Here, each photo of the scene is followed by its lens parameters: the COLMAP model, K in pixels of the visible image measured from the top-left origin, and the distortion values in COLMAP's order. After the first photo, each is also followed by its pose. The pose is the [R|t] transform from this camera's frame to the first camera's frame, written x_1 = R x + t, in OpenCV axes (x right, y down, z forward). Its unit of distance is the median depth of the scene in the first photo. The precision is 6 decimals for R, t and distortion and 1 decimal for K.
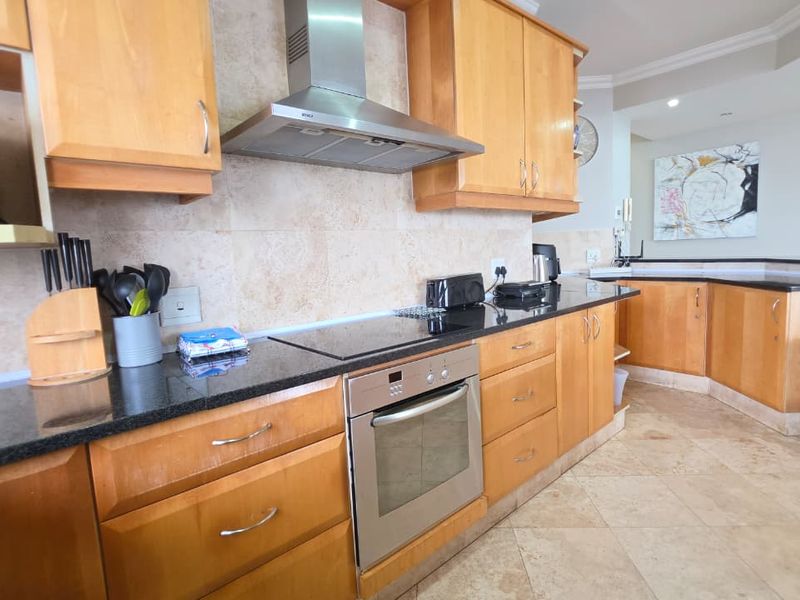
lens RADIAL K [[431.2, 0, 393.2], [0, 431.2, 284.3], [0, 0, 1]] dist [-0.009434, 0.000747]
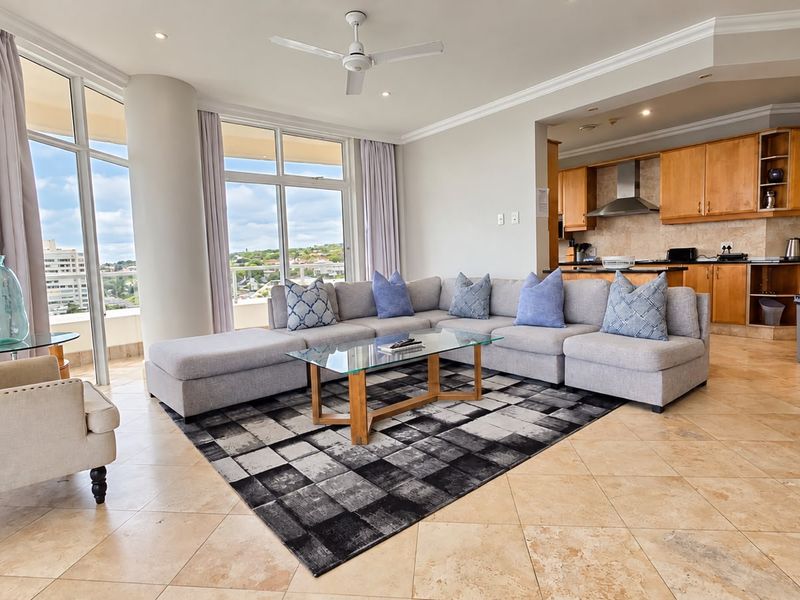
lens RADIAL K [[431.2, 0, 406.9], [0, 431.2, 296.8], [0, 0, 1]] dist [-0.009434, 0.000747]
pose [[-0.025304, 0.140443, -0.989765, 1.587169], [-0.038375, 0.989216, 0.141346, -0.018757], [0.998943, 0.041559, -0.019642, -0.341907]]
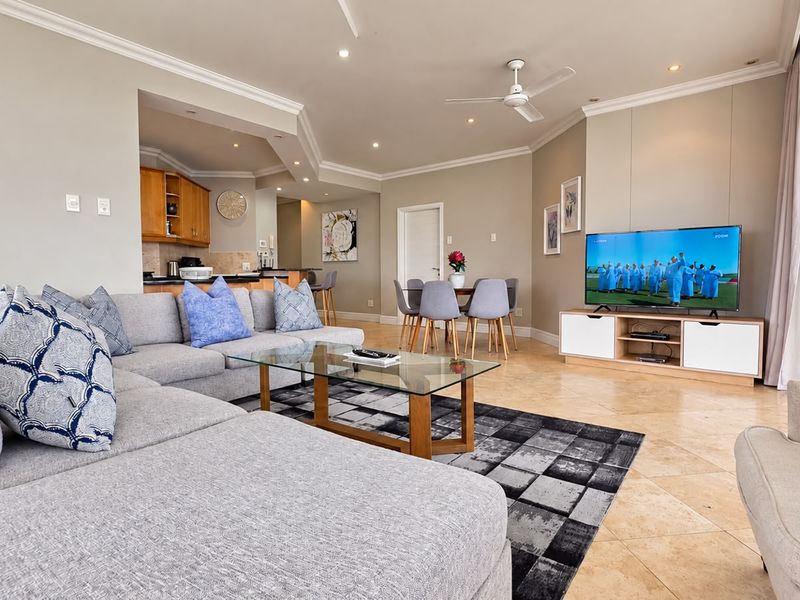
lens RADIAL K [[431.2, 0, 396.8], [0, 431.2, 289.8], [0, 0, 1]] dist [-0.009434, 0.000747]
pose [[0.984714, 0.033176, 0.170989, 0.815505], [-0.026299, 0.998758, -0.042326, 0.099223], [-0.172181, 0.037182, 0.984363, -0.954461]]
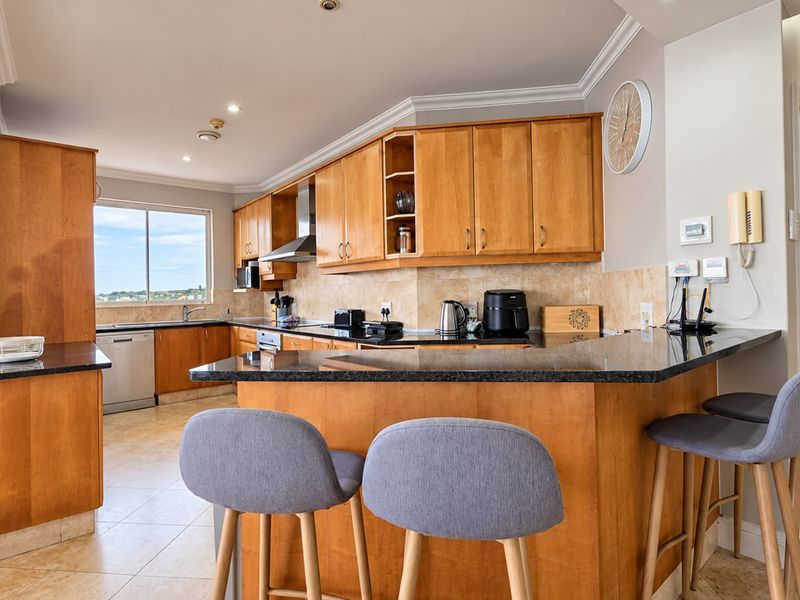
lens RADIAL K [[431.2, 0, 398.5], [0, 431.2, 286.9], [0, 0, 1]] dist [-0.009434, 0.000747]
pose [[-0.047631, 0.034538, -0.998268, 1.073205], [-0.053390, 0.997885, 0.037072, -0.107558], [0.997437, 0.055064, -0.045686, 0.723844]]
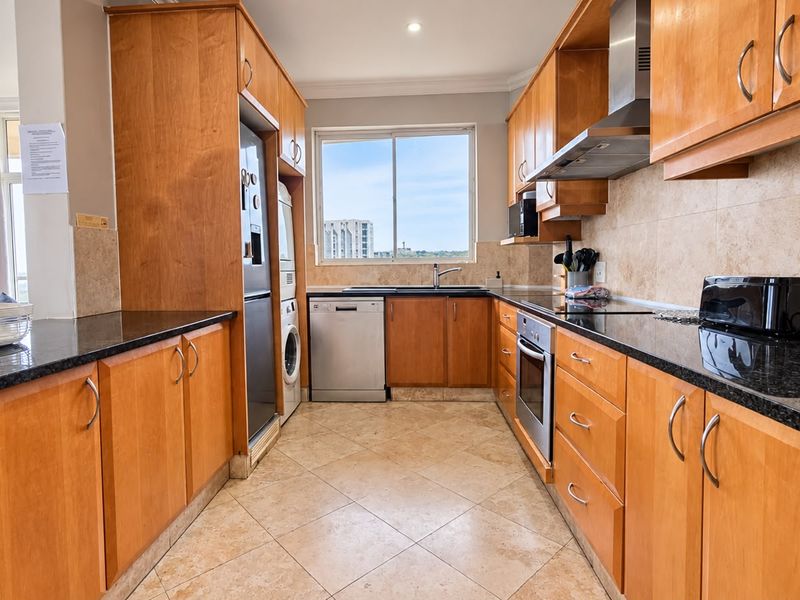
lens RADIAL K [[431.2, 0, 383.5], [0, 431.2, 288.4], [0, 0, 1]] dist [-0.009434, 0.000747]
pose [[-0.715697, 0.090152, -0.692567, 0.513539], [-0.011359, 0.990000, 0.140608, -0.045257], [0.698318, 0.108500, -0.707517, 0.598302]]
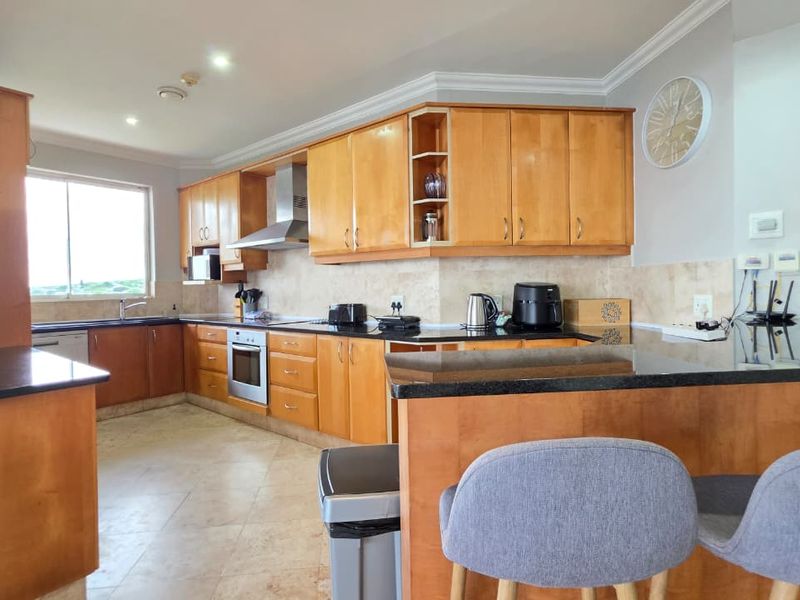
lens RADIAL K [[431.2, 0, 408.5], [0, 431.2, 286.3], [0, 0, 1]] dist [-0.009434, 0.000747]
pose [[0.177610, 0.042887, -0.983166, 0.987793], [-0.068922, 0.997139, 0.031046, -0.085079], [0.981685, 0.062248, 0.180057, 0.527805]]
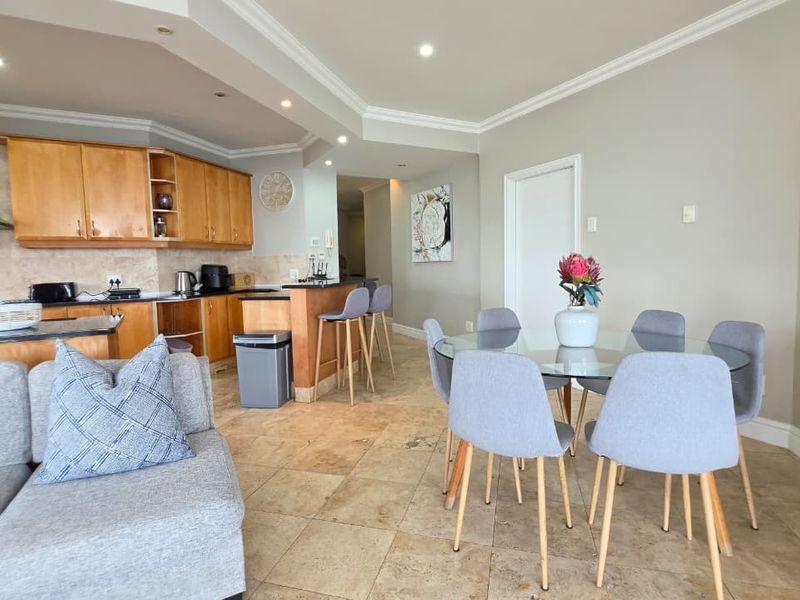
lens RADIAL K [[431.2, 0, 397.2], [0, 431.2, 290.7], [0, 0, 1]] dist [-0.009434, 0.000747]
pose [[0.976456, 0.035848, -0.212717, 1.110007], [-0.037135, 0.999308, -0.002059, -0.022009], [0.212496, 0.009910, 0.977112, -0.268323]]
